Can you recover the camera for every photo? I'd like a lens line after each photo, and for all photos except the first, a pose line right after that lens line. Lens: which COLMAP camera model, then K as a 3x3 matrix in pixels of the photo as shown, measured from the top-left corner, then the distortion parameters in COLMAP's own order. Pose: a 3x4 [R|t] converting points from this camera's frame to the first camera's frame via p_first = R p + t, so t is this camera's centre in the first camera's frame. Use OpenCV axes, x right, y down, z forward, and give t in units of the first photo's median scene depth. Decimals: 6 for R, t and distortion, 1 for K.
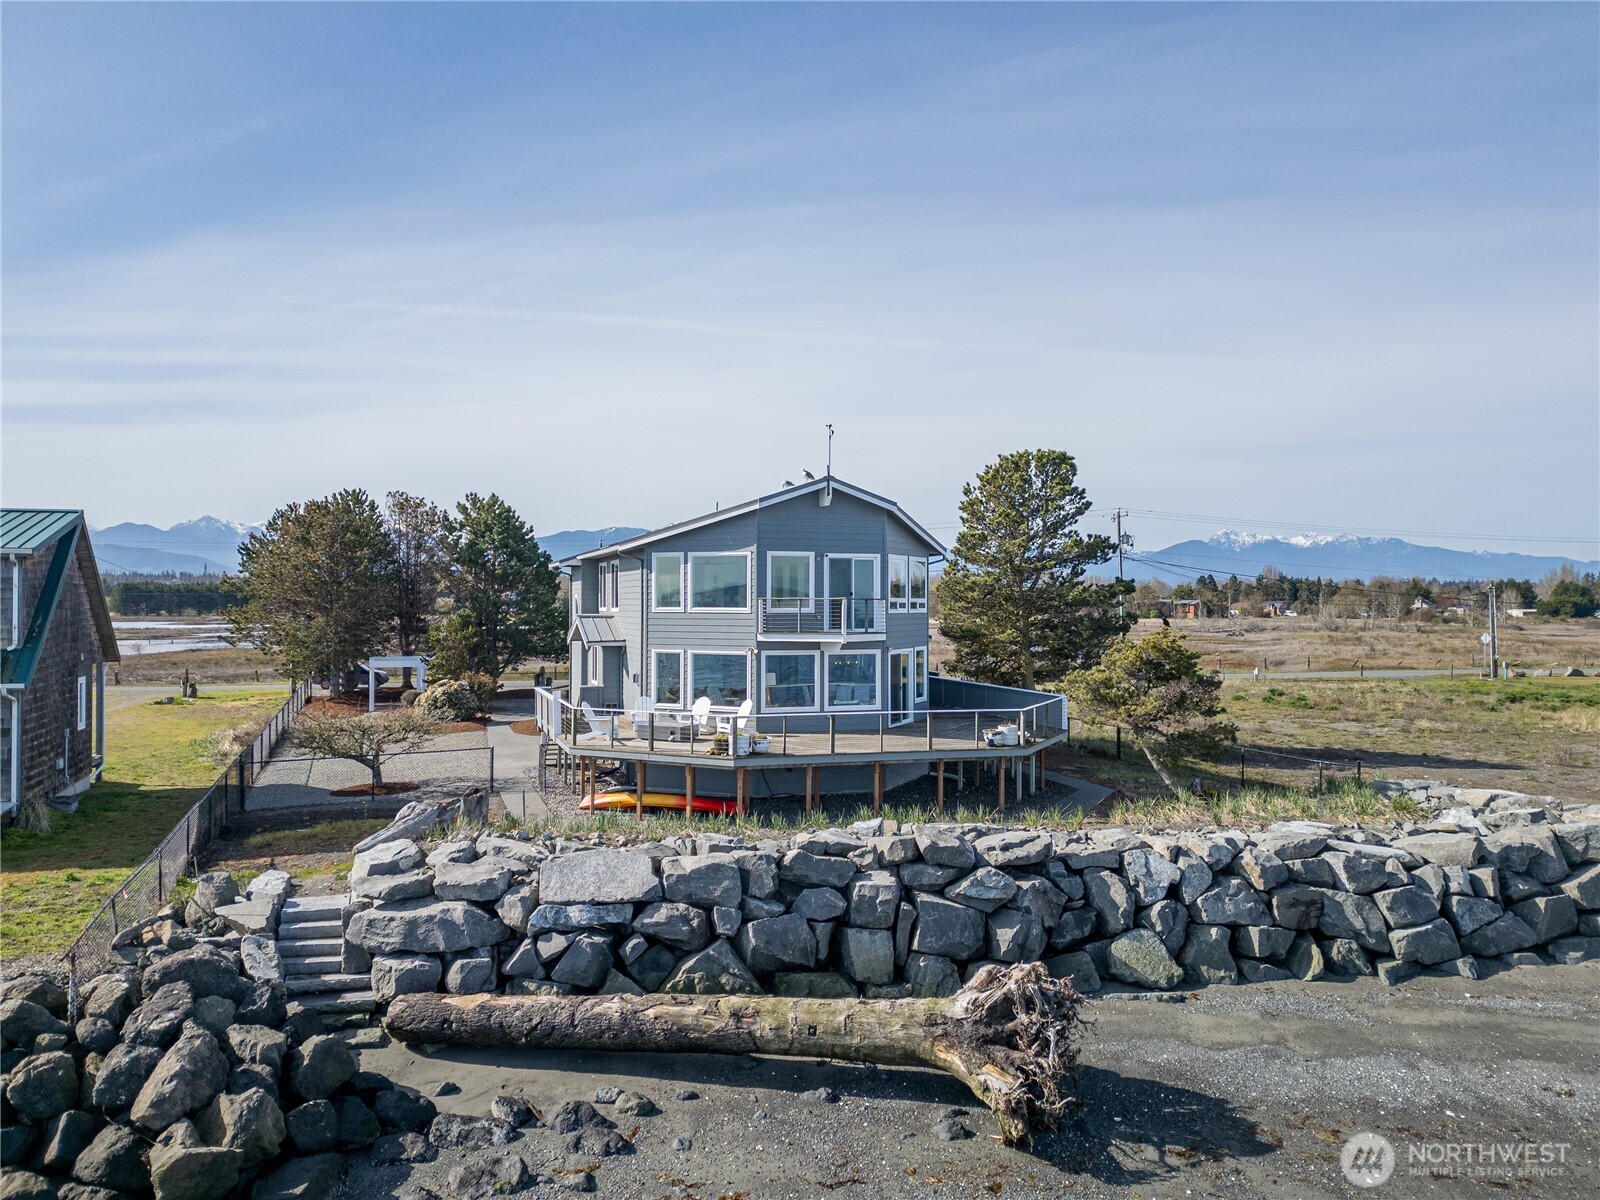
lens RADIAL K [[1128.7, 0, 794.0], [0, 1128.7, 609.1], [0, 0, 1]] dist [0.090876, -0.112953]
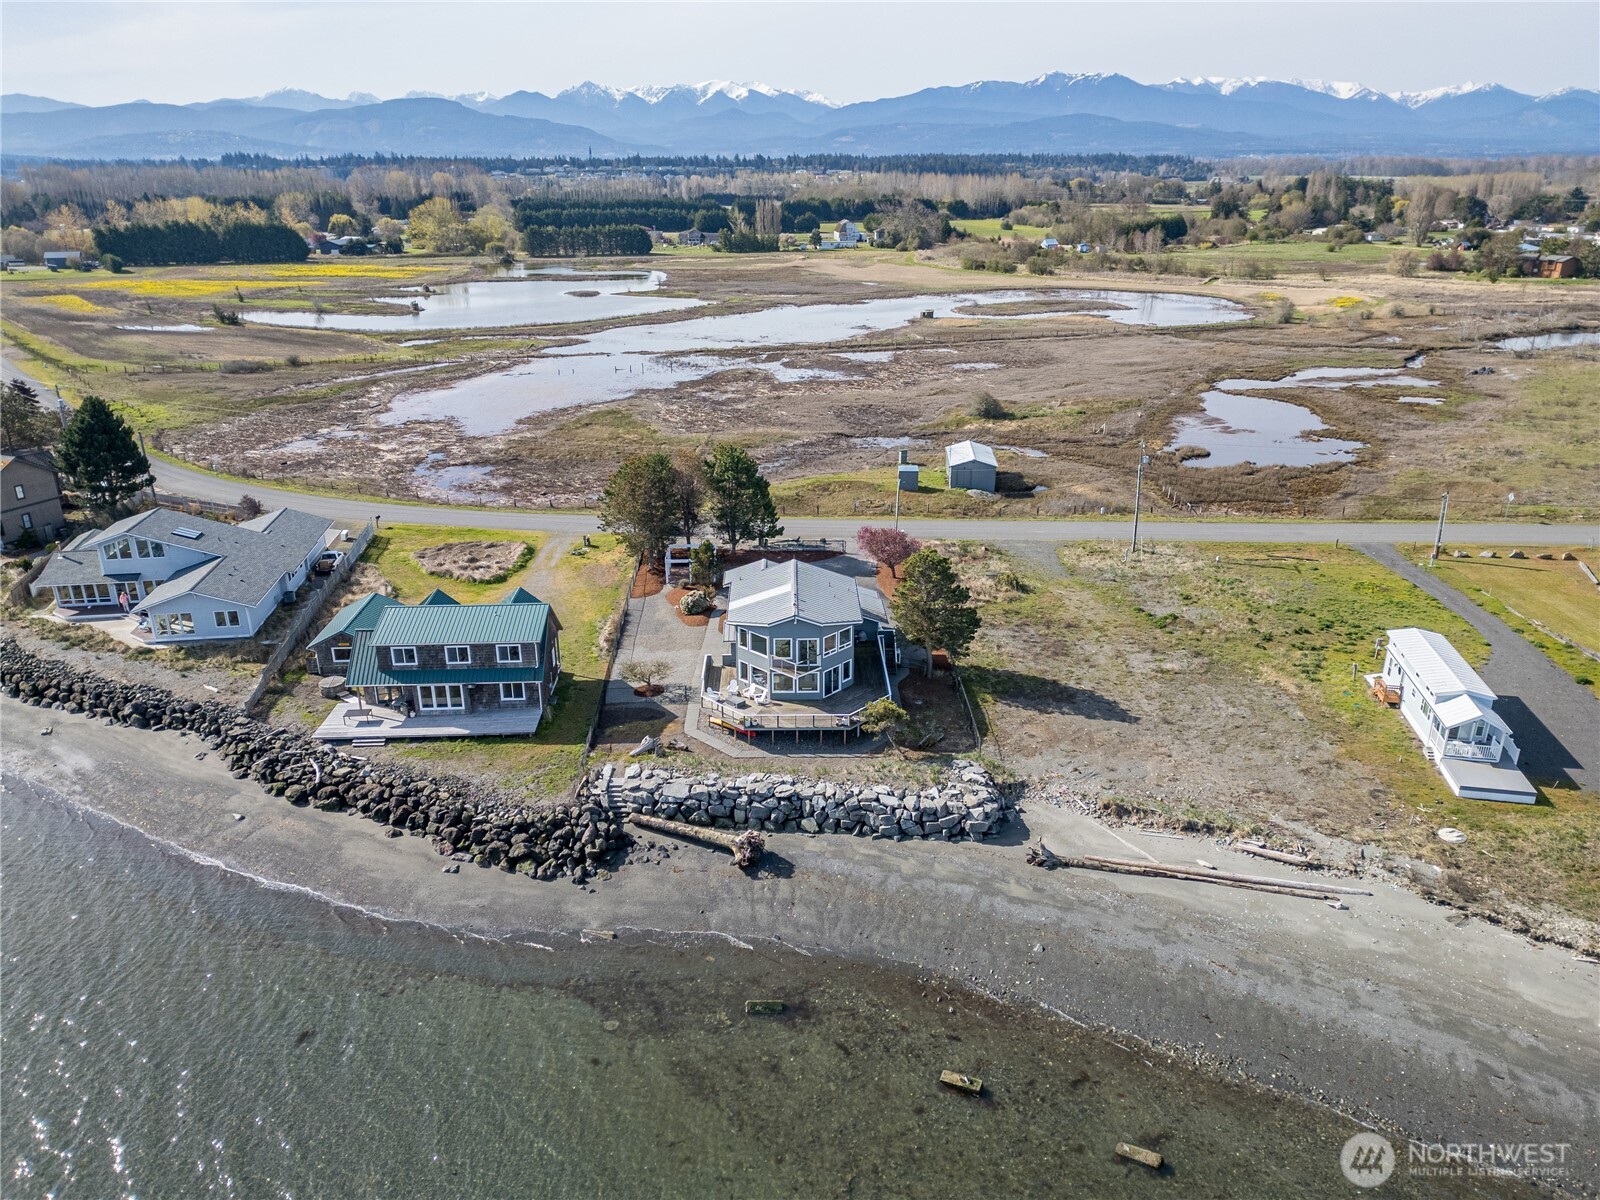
lens RADIAL K [[1128.7, 0, 794.0], [0, 1128.7, 609.1], [0, 0, 1]] dist [0.090876, -0.112953]
pose [[0.951753, 0.104669, -0.288461, 1.178372], [0.007001, 0.932379, 0.361414, -1.623092], [0.306784, -0.345996, 0.886662, -1.999617]]
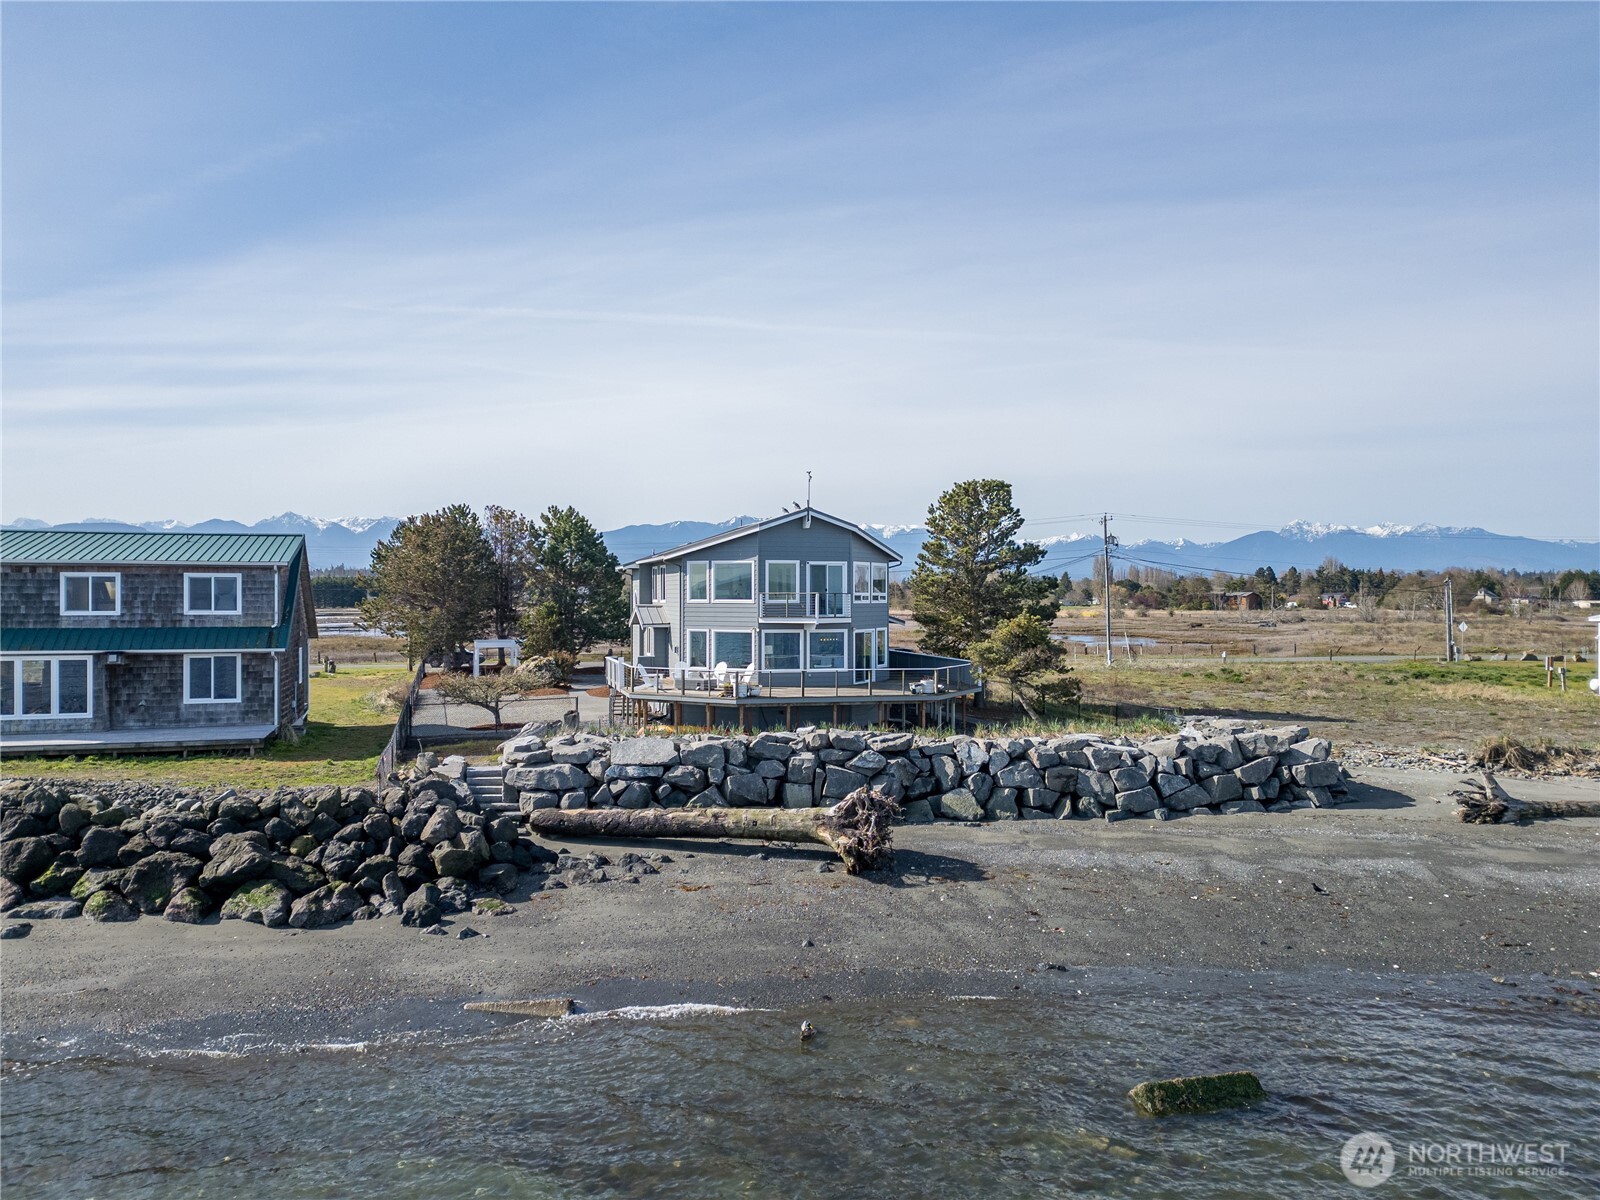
lens RADIAL K [[1128.7, 0, 794.0], [0, 1128.7, 609.1], [0, 0, 1]] dist [0.090876, -0.112953]
pose [[0.998384, -0.000941, -0.056819, 0.139063], [0.001307, 0.999979, 0.006401, 0.002613], [0.056812, -0.006465, 0.998364, -0.639527]]
